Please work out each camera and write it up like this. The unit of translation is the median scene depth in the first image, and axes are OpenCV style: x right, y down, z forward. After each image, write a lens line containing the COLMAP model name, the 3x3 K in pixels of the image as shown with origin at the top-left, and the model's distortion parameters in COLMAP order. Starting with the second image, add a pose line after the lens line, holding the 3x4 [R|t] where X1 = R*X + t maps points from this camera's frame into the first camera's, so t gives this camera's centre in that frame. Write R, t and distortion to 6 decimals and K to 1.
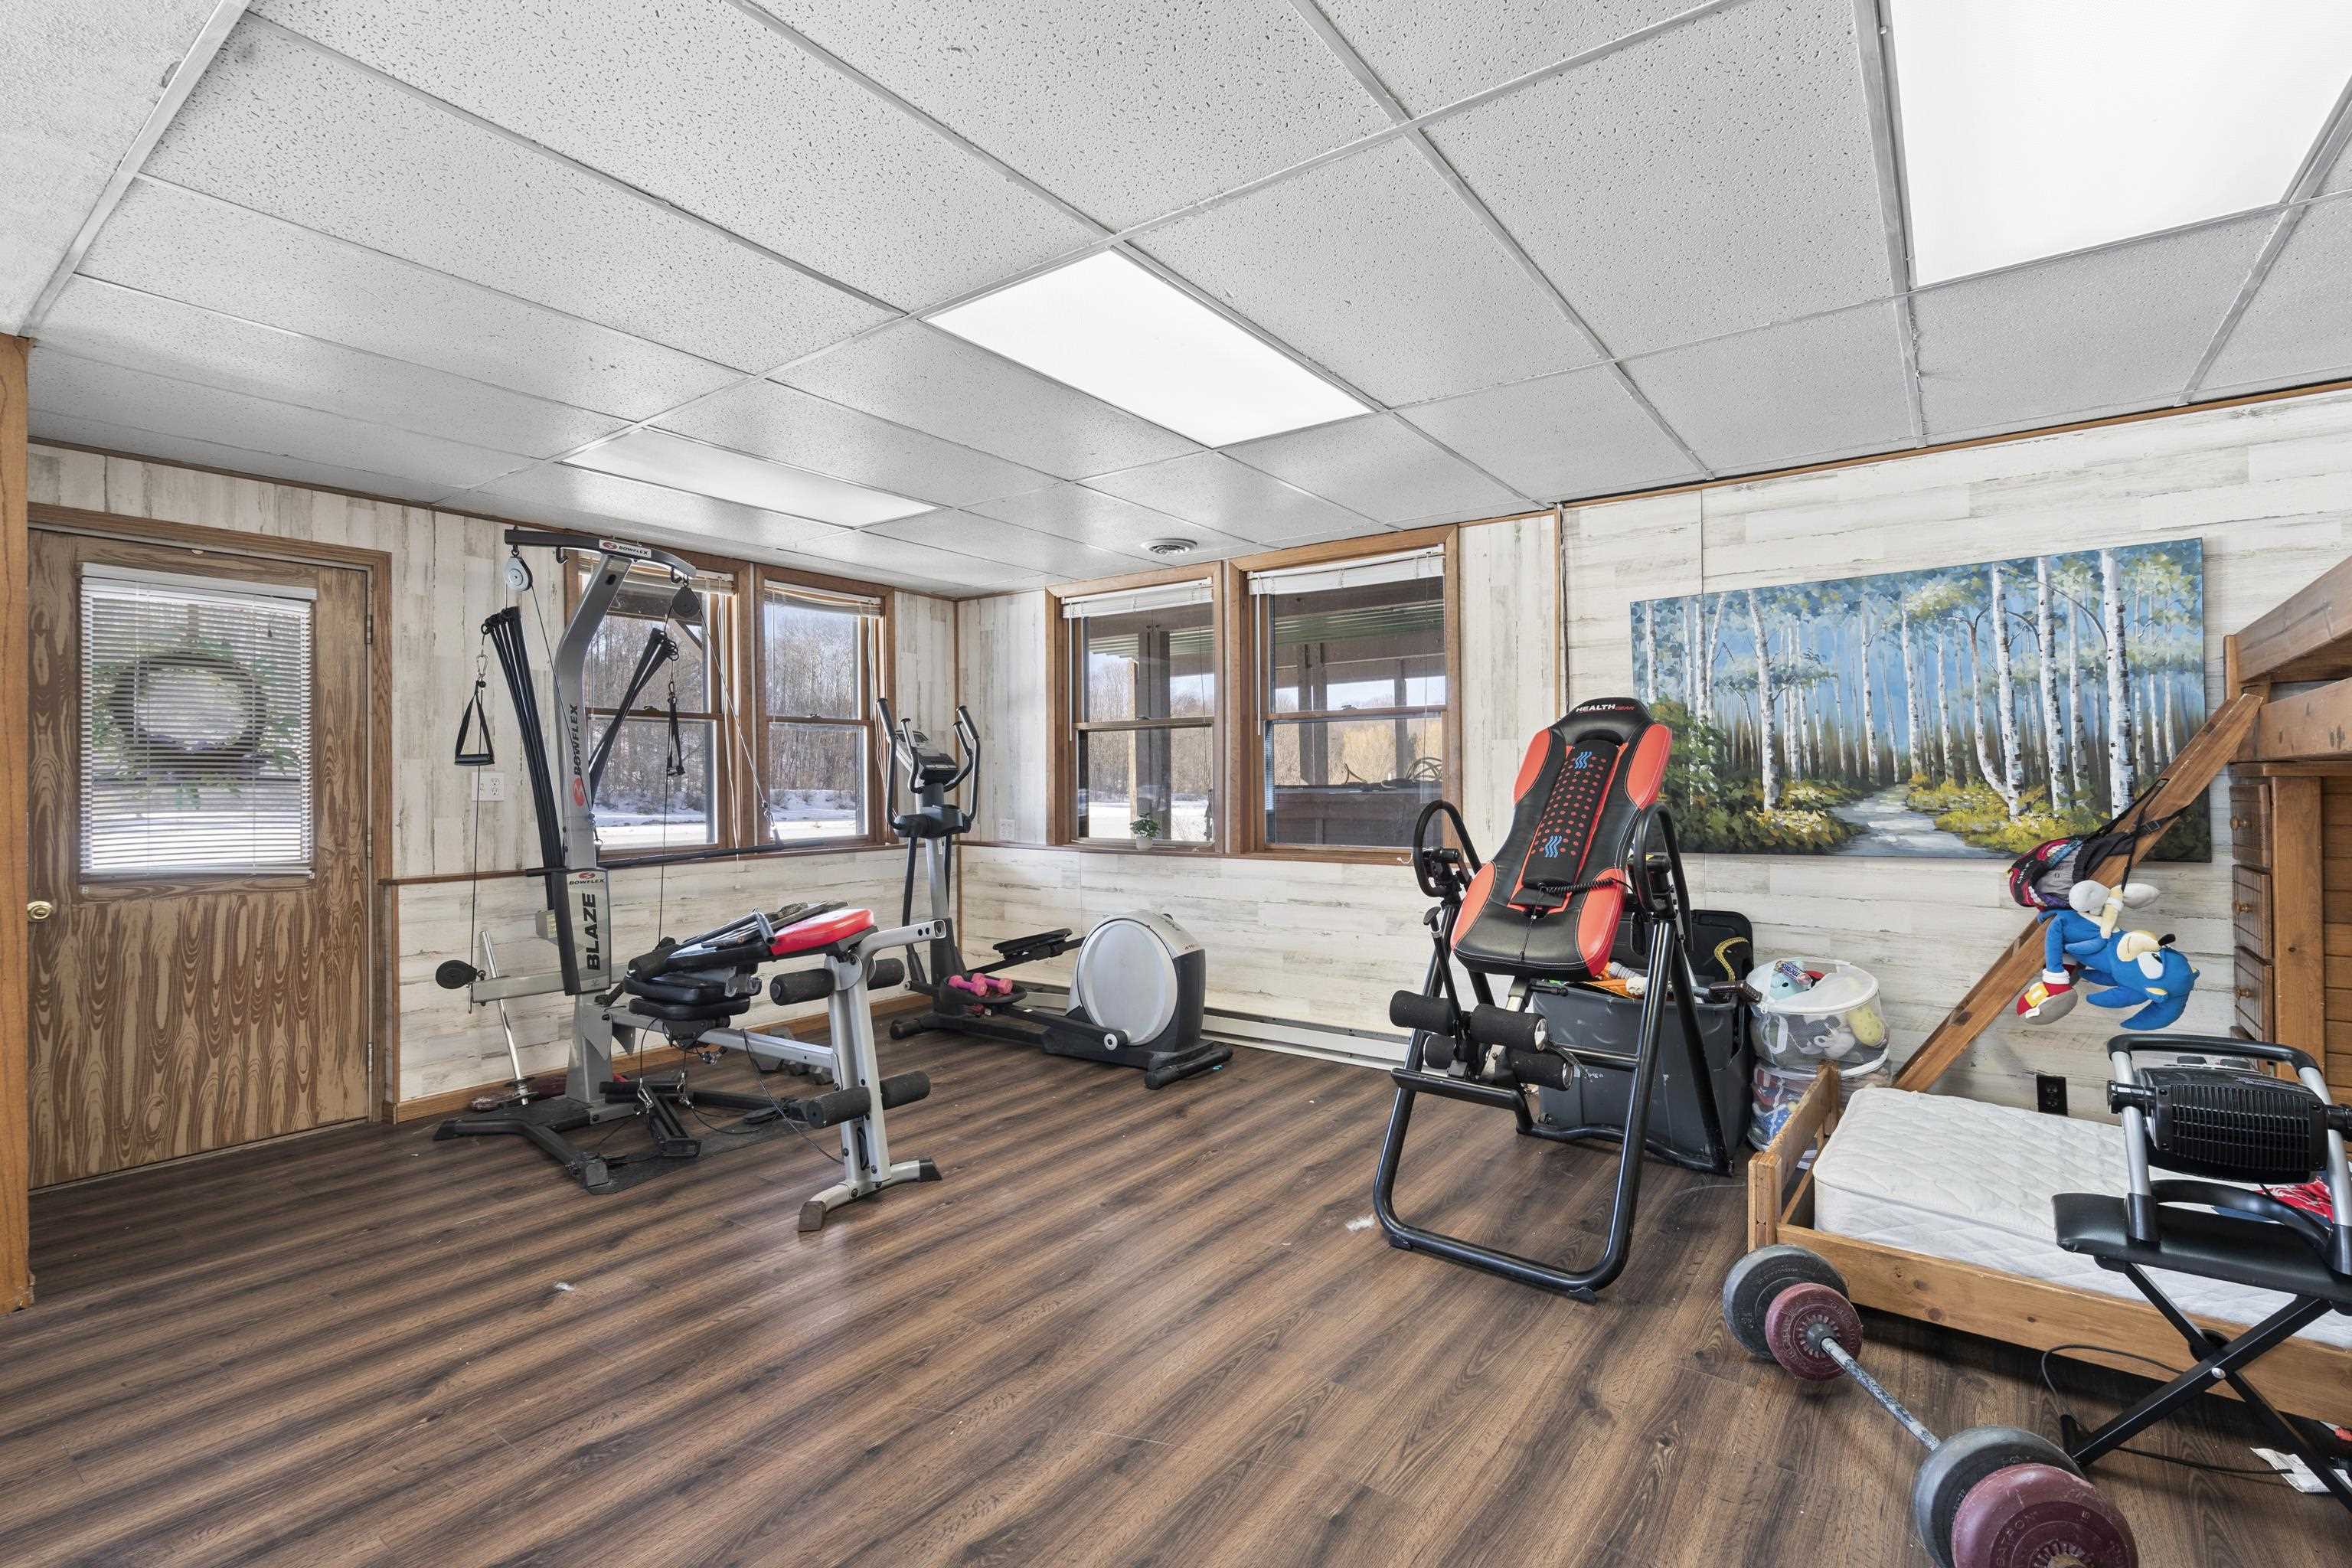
lens RADIAL K [[1065.7, 0, 1176.0], [0, 1065.7, 784.0], [0, 0, 1]] dist [-0.010258, 0.008009]
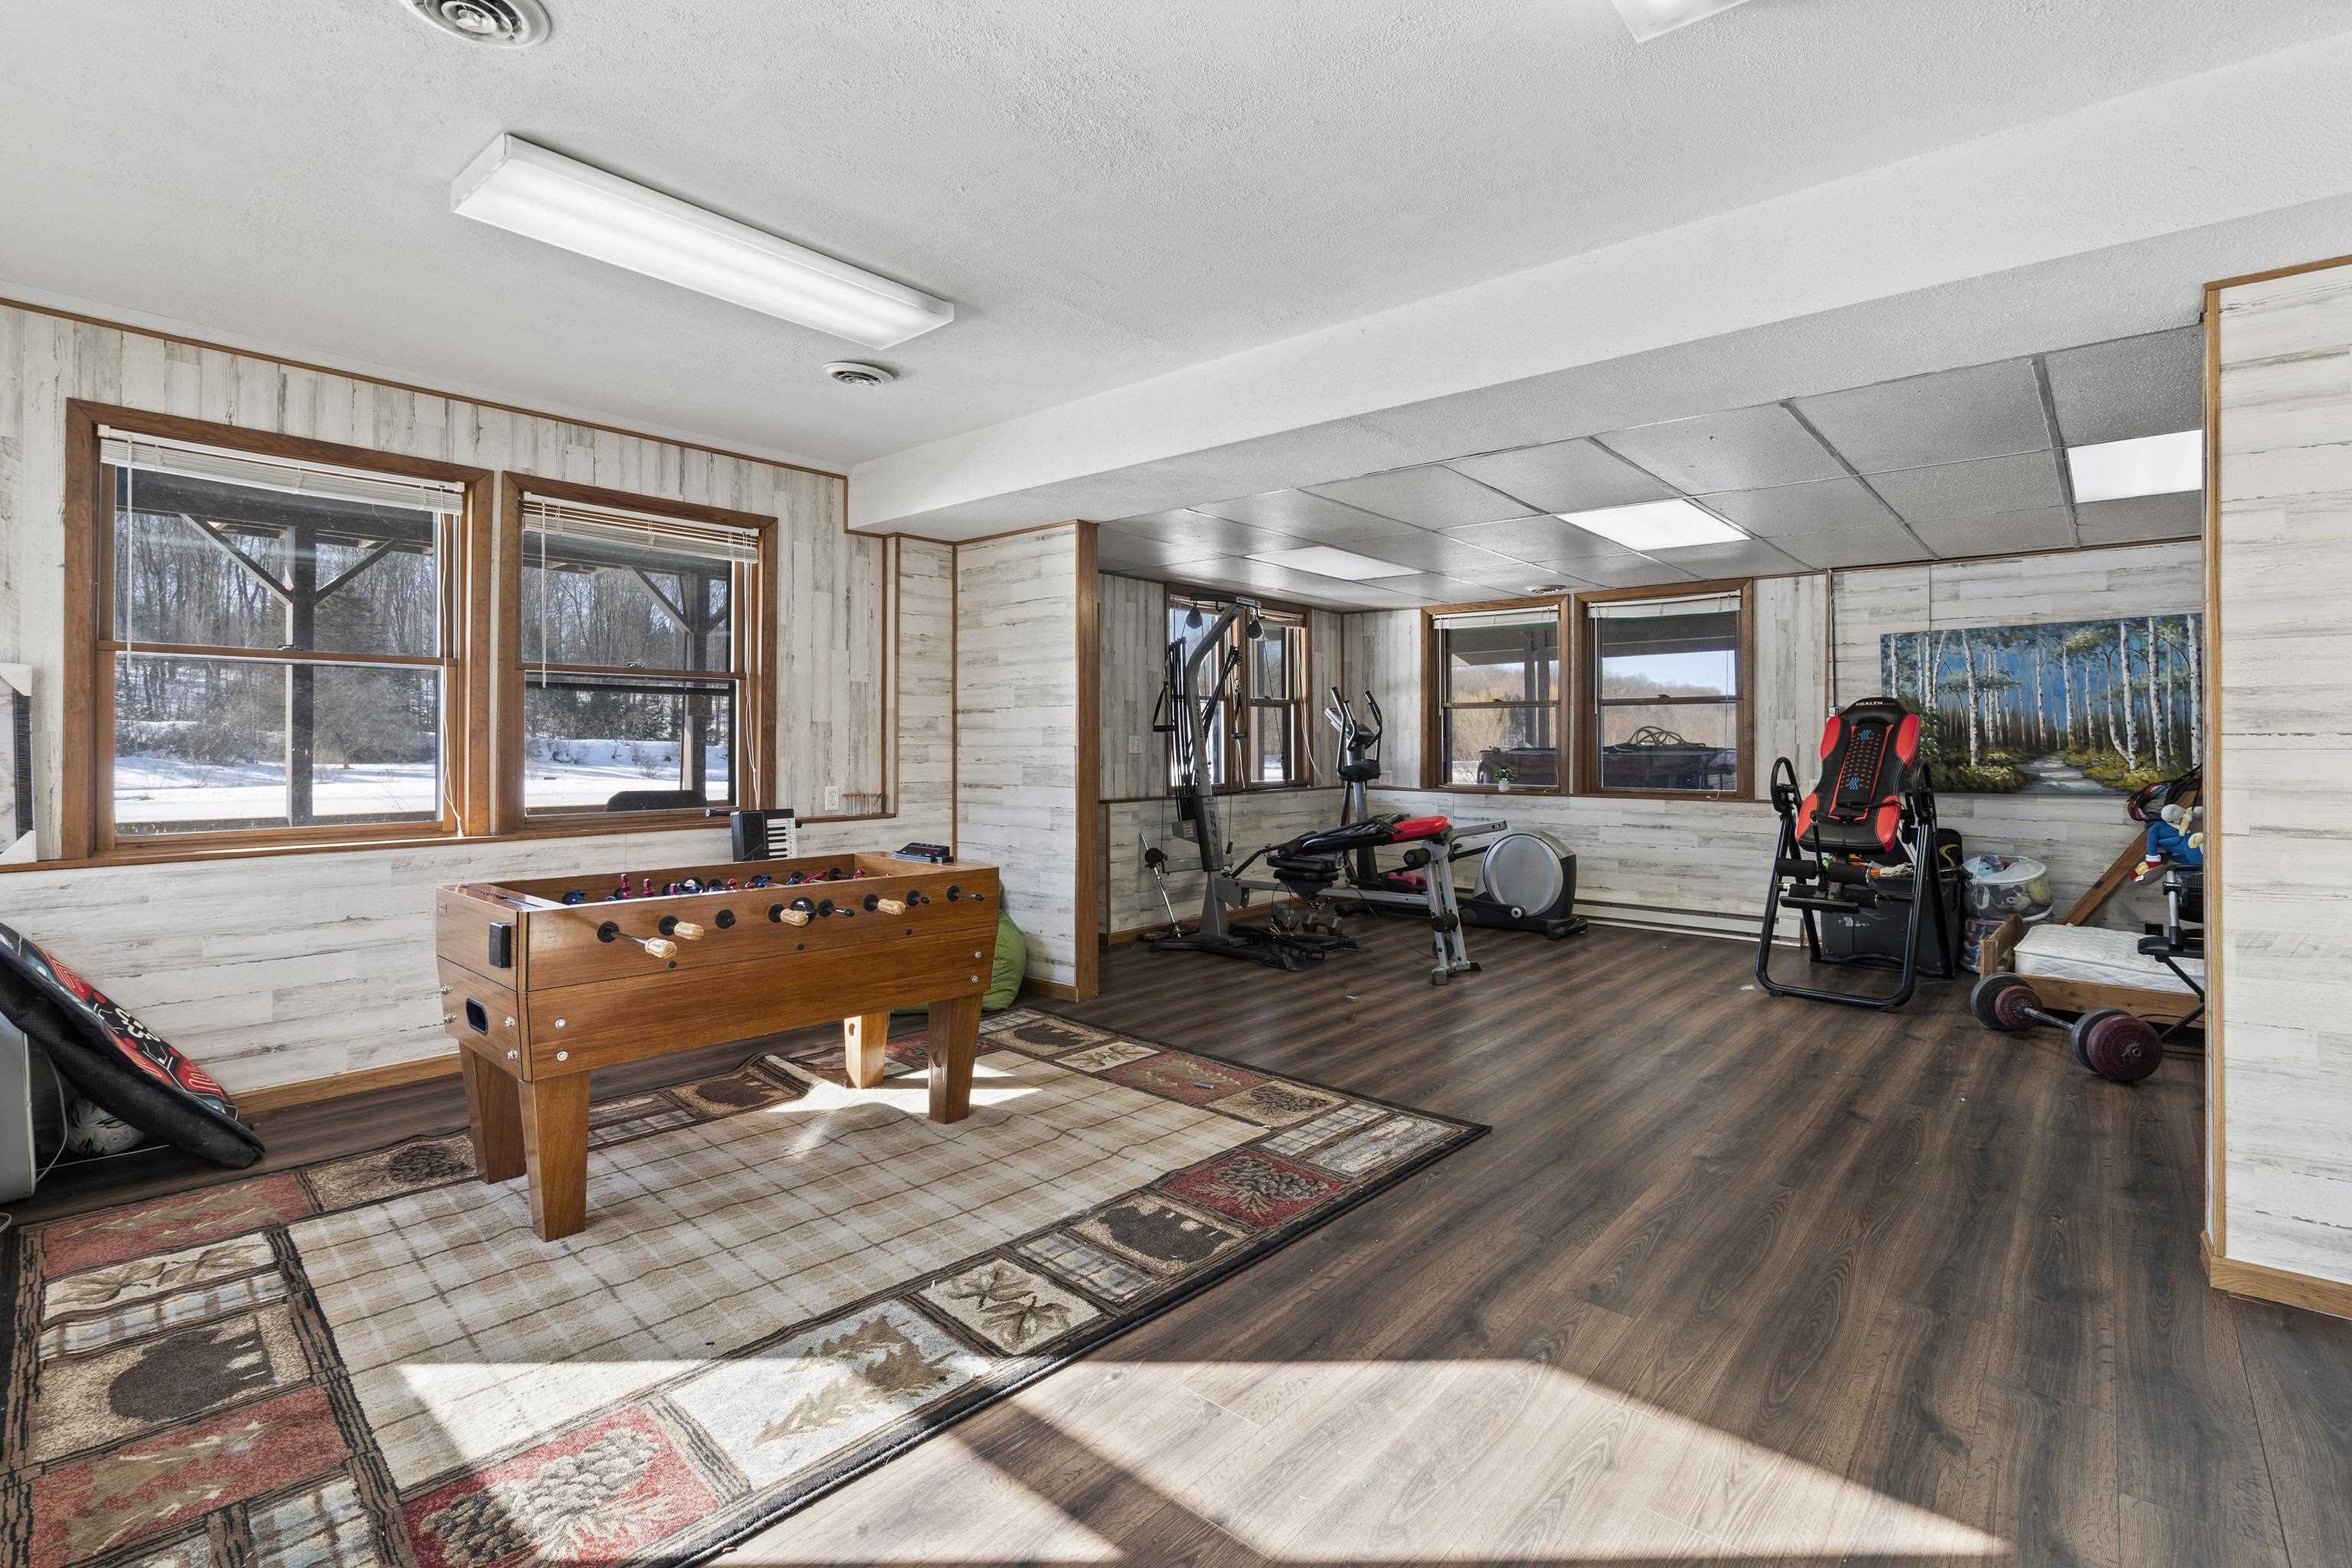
lens RADIAL K [[1091.8, 0, 1176.1], [0, 1091.8, 749.9], [0, 0, 1]] dist [0.001082, 0.000348]
pose [[0.997347, 0.008344, -0.072315, -0.562657], [-0.008052, 0.999958, 0.004332, 0.003076], [0.072348, -0.003738, 0.997372, -0.787611]]
